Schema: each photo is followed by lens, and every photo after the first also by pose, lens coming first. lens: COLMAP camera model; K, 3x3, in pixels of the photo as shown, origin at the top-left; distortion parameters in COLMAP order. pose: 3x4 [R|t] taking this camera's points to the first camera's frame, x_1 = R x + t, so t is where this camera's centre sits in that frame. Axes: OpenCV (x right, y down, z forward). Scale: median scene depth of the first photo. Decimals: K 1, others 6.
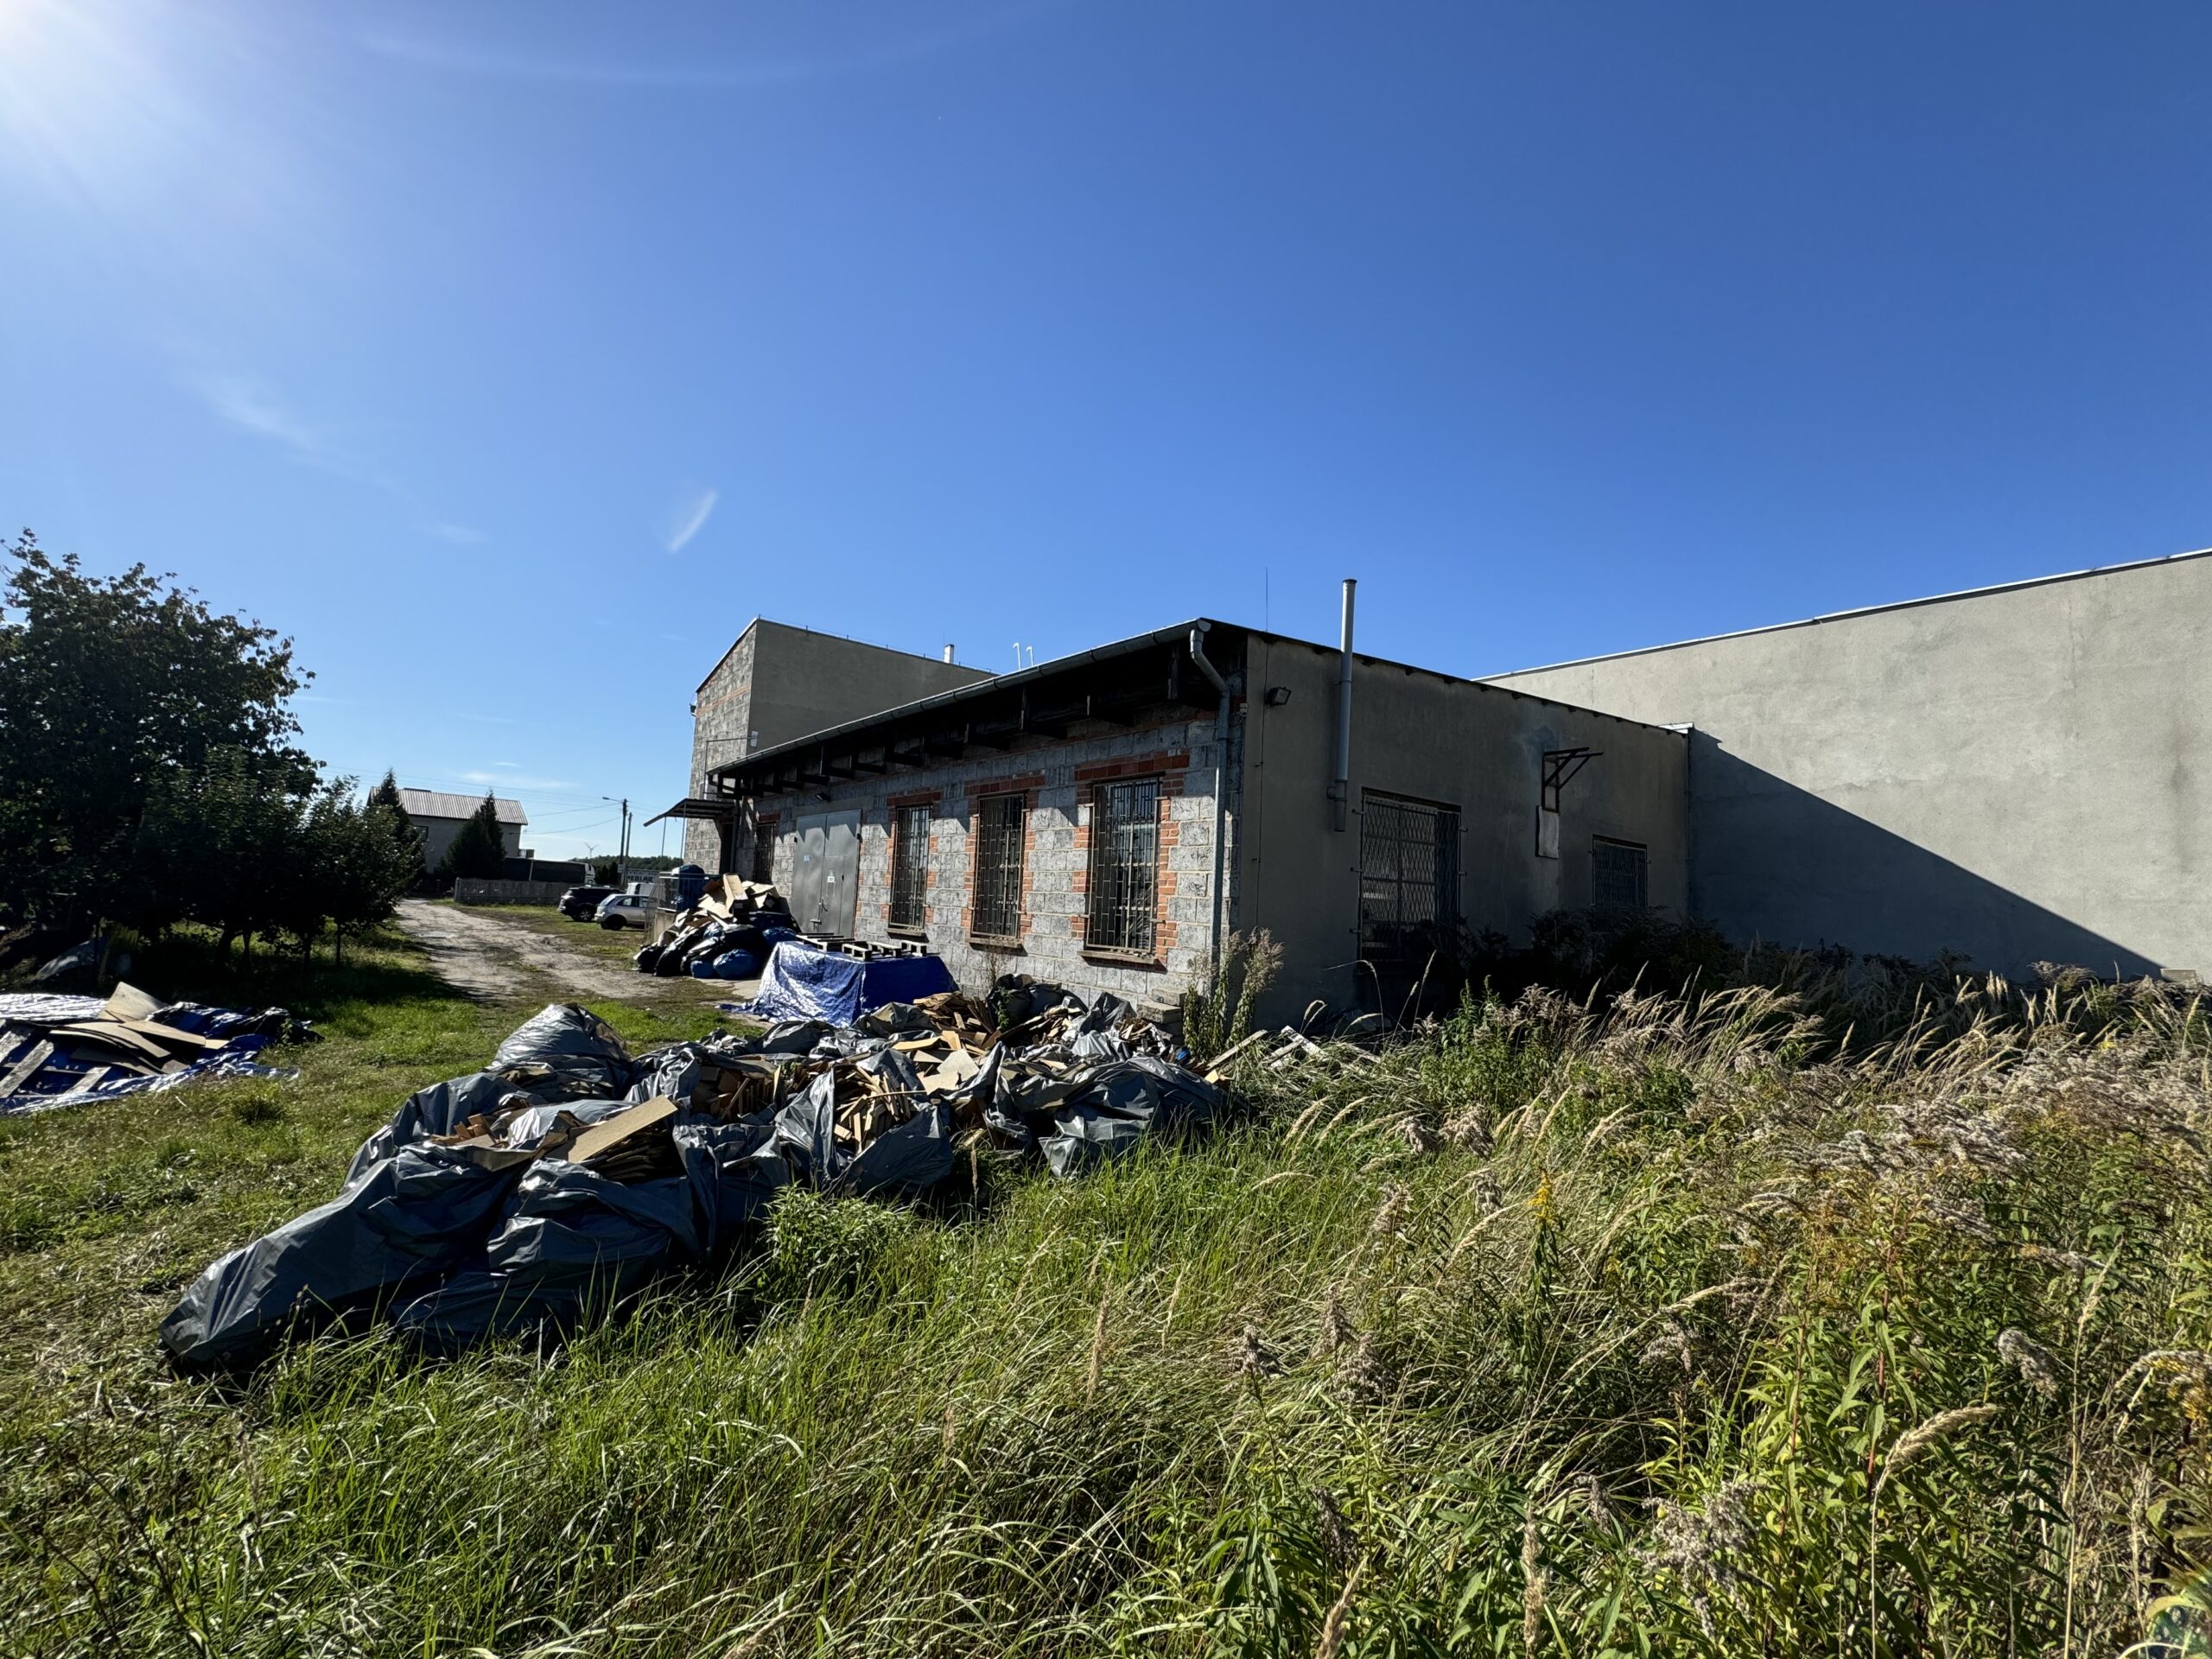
lens RADIAL K [[880.5, 0, 1109.6], [0, 880.5, 840.4], [0, 0, 1]] dist [-0.016379, 0.003672]
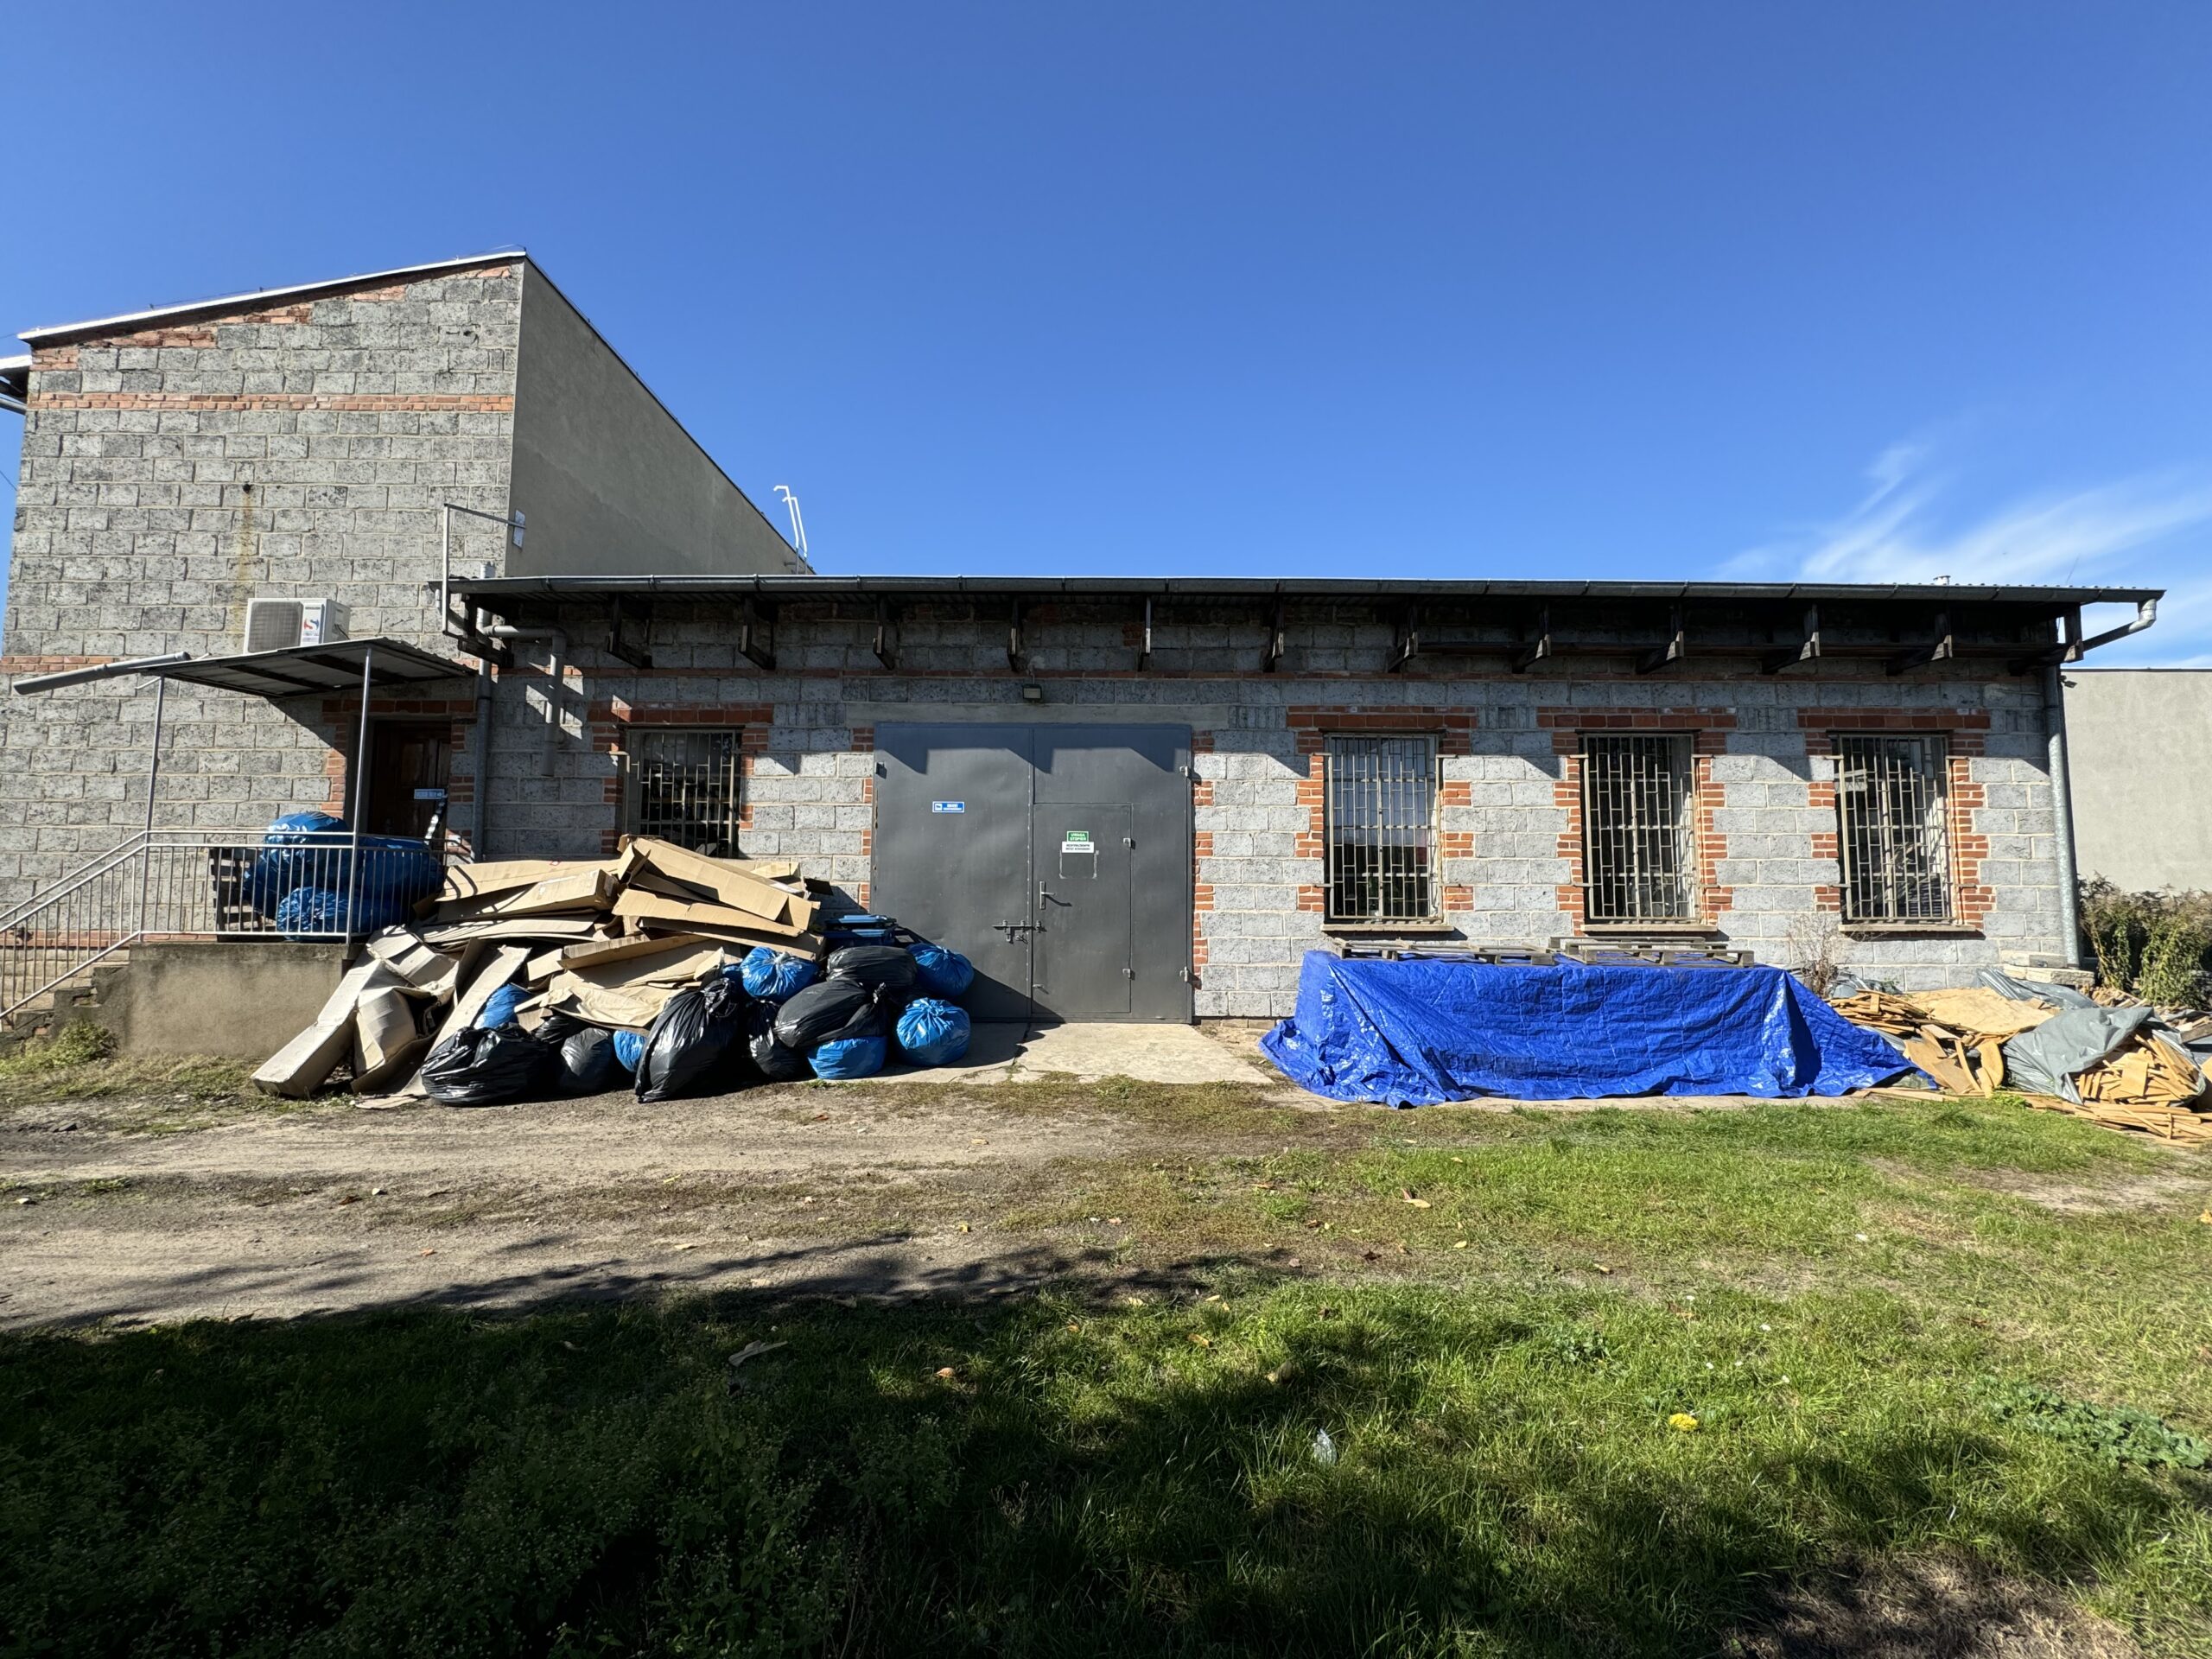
lens RADIAL K [[880.5, 0, 1109.6], [0, 880.5, 840.4], [0, 0, 1]] dist [-0.016379, 0.003672]
pose [[0.626178, 0.005873, 0.779658, -0.962394], [-0.026825, 0.999542, 0.014015, 0.040945], [-0.779219, -0.029690, 0.626048, 0.861640]]
